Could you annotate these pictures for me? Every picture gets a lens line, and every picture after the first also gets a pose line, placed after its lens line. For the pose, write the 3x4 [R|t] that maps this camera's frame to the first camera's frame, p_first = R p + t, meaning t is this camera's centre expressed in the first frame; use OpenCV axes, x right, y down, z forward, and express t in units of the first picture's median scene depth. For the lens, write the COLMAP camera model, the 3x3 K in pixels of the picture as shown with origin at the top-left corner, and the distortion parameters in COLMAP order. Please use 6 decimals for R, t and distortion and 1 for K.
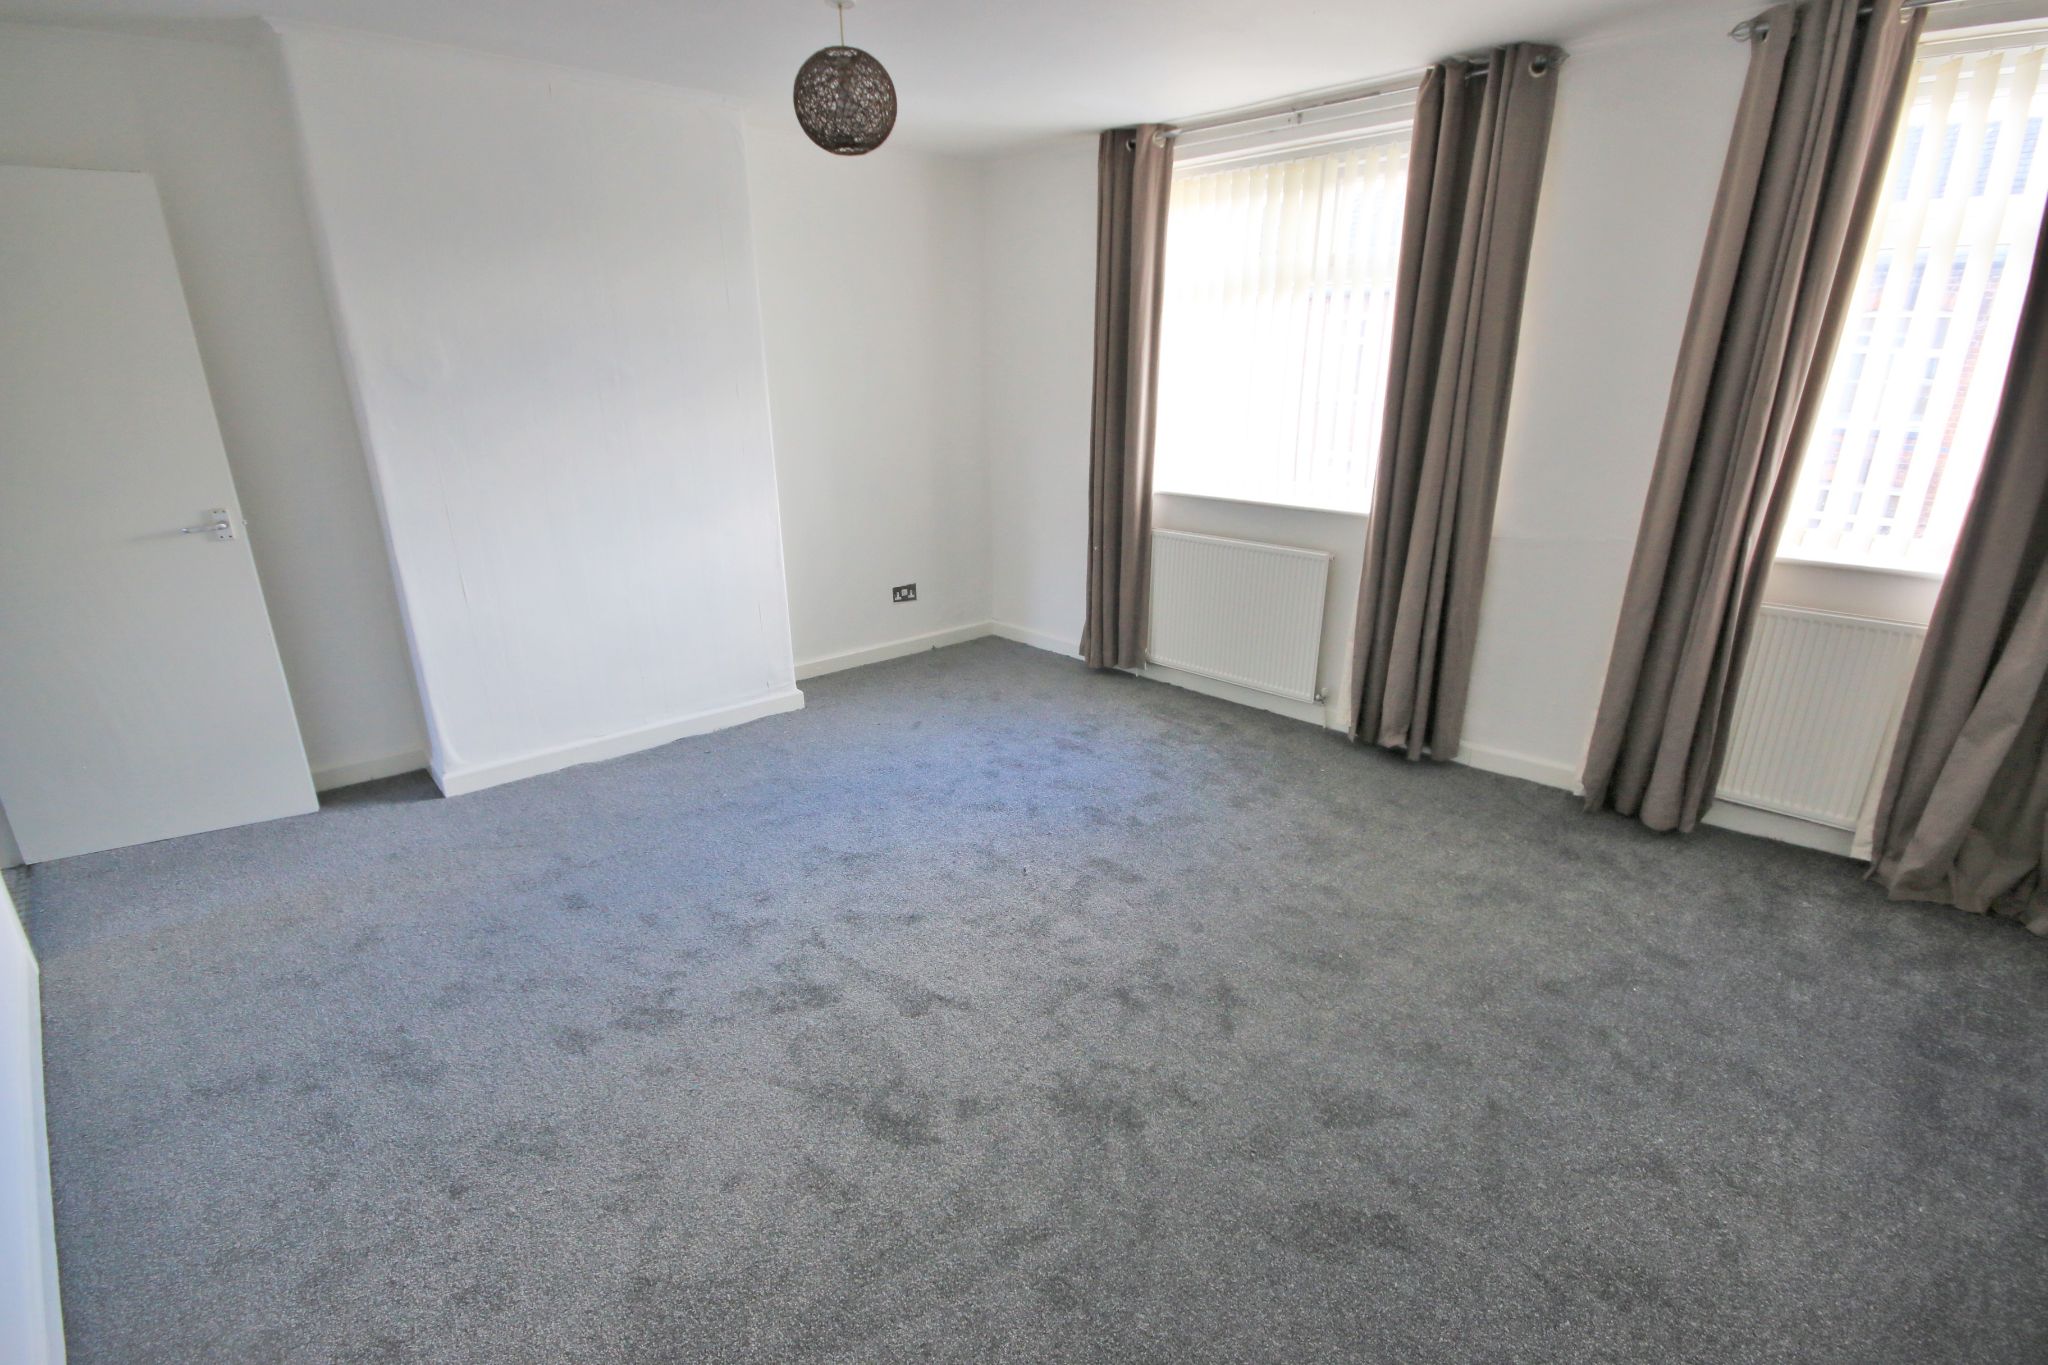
lens RADIAL K [[935.7, 0, 1019.0], [0, 935.7, 687.0], [0, 0, 1]] dist [-0.002330, -0.000022]
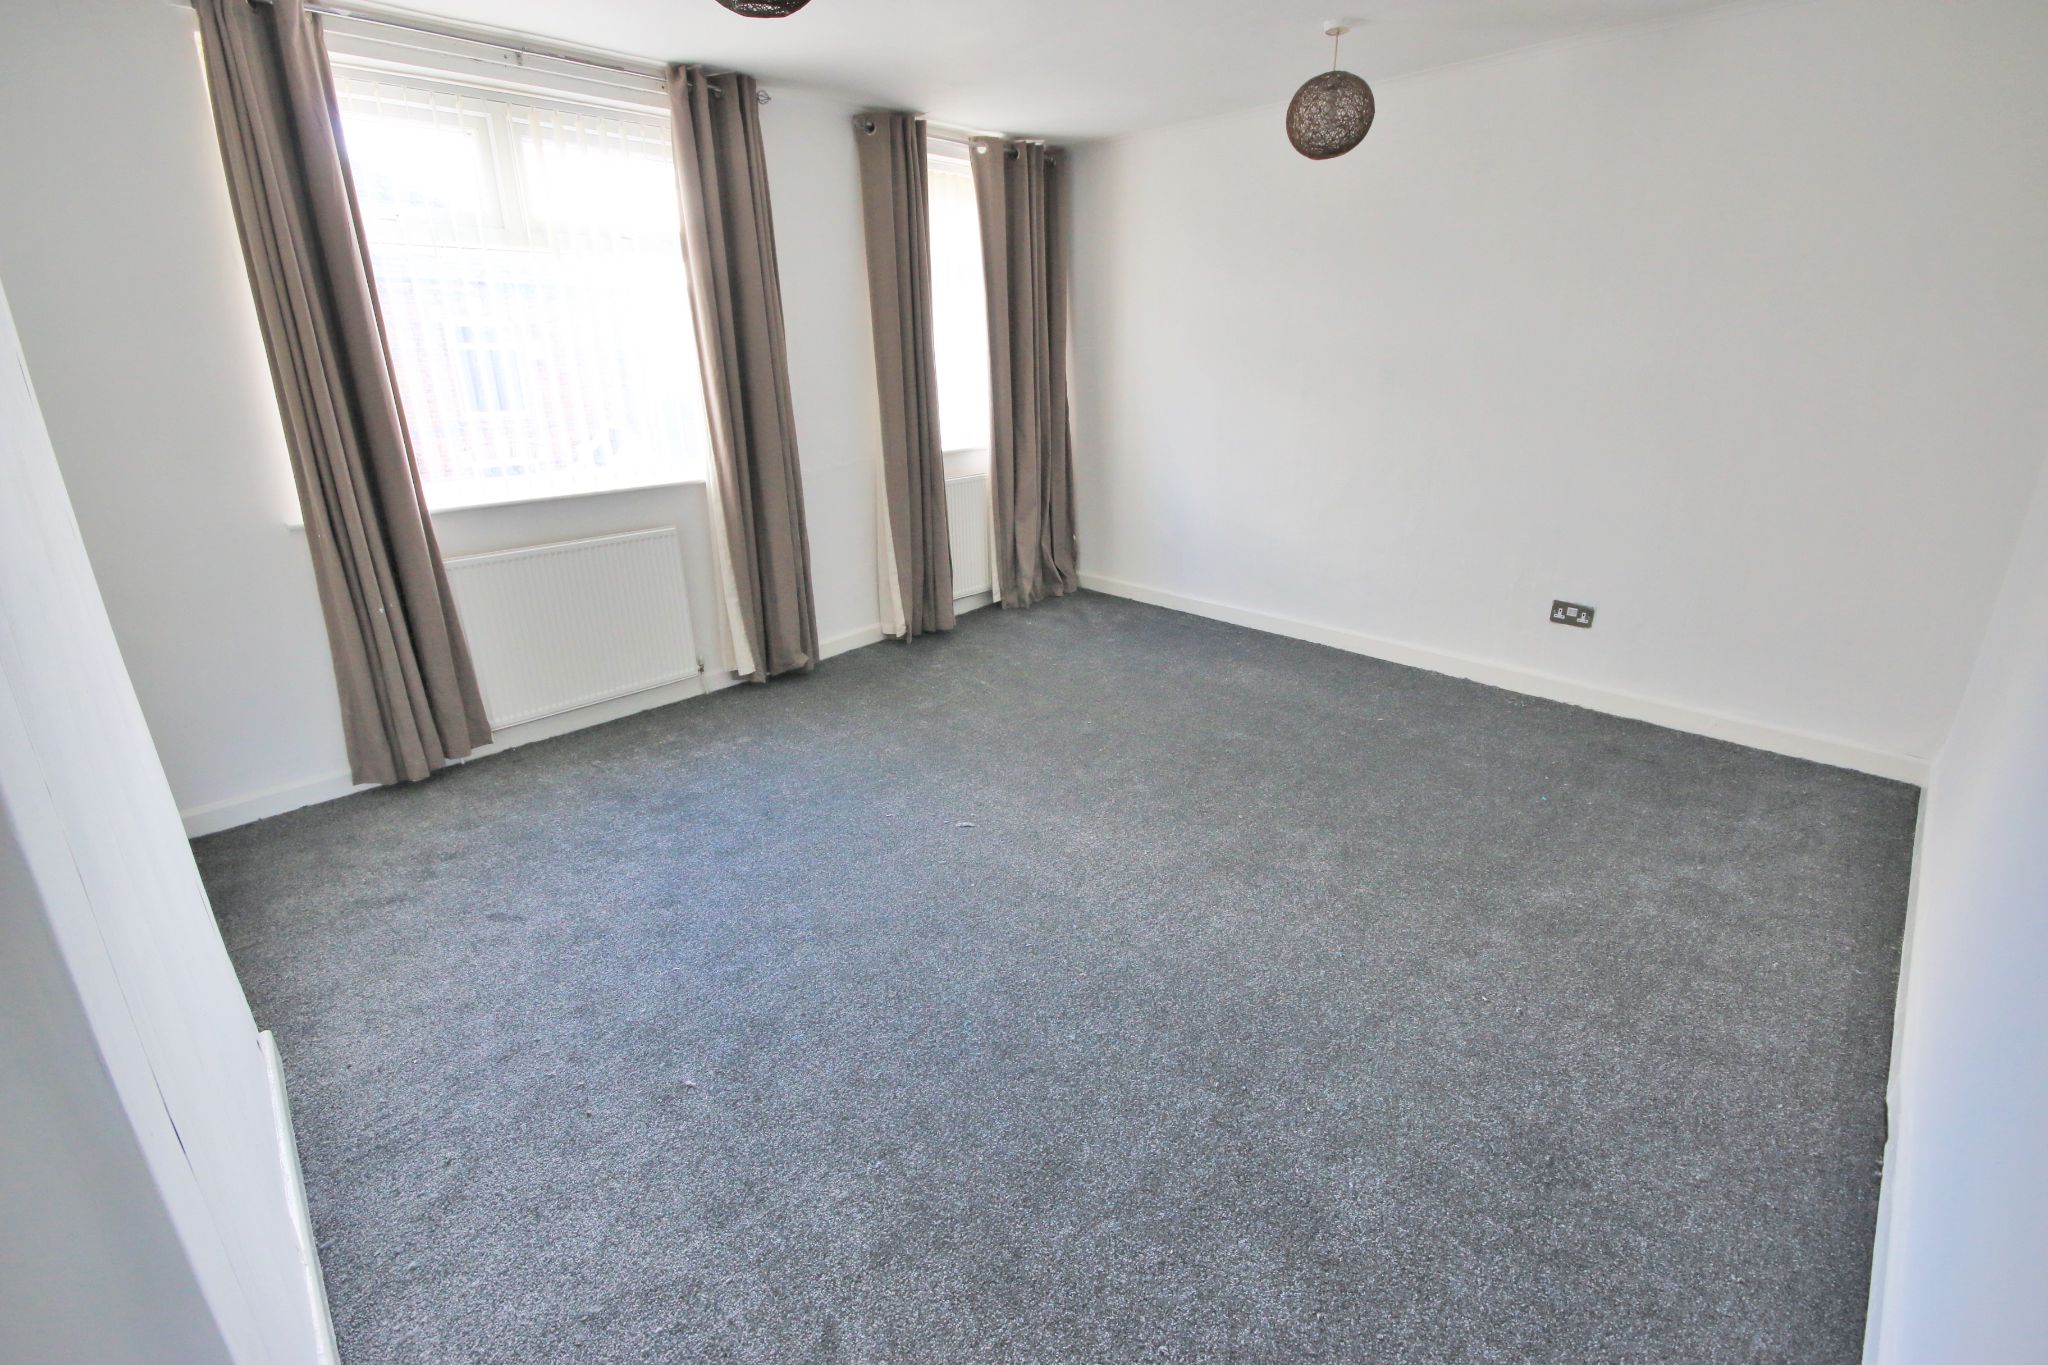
lens RADIAL K [[948.6, 0, 1000.1], [0, 948.6, 683.5], [0, 0, 1]] dist [0.001239, 0.000161]
pose [[-0.001555, -0.324729, 0.945806, -0.698383], [0.350332, 0.885690, 0.304665, -0.182935], [-0.936624, 0.331820, 0.112385, 0.617032]]
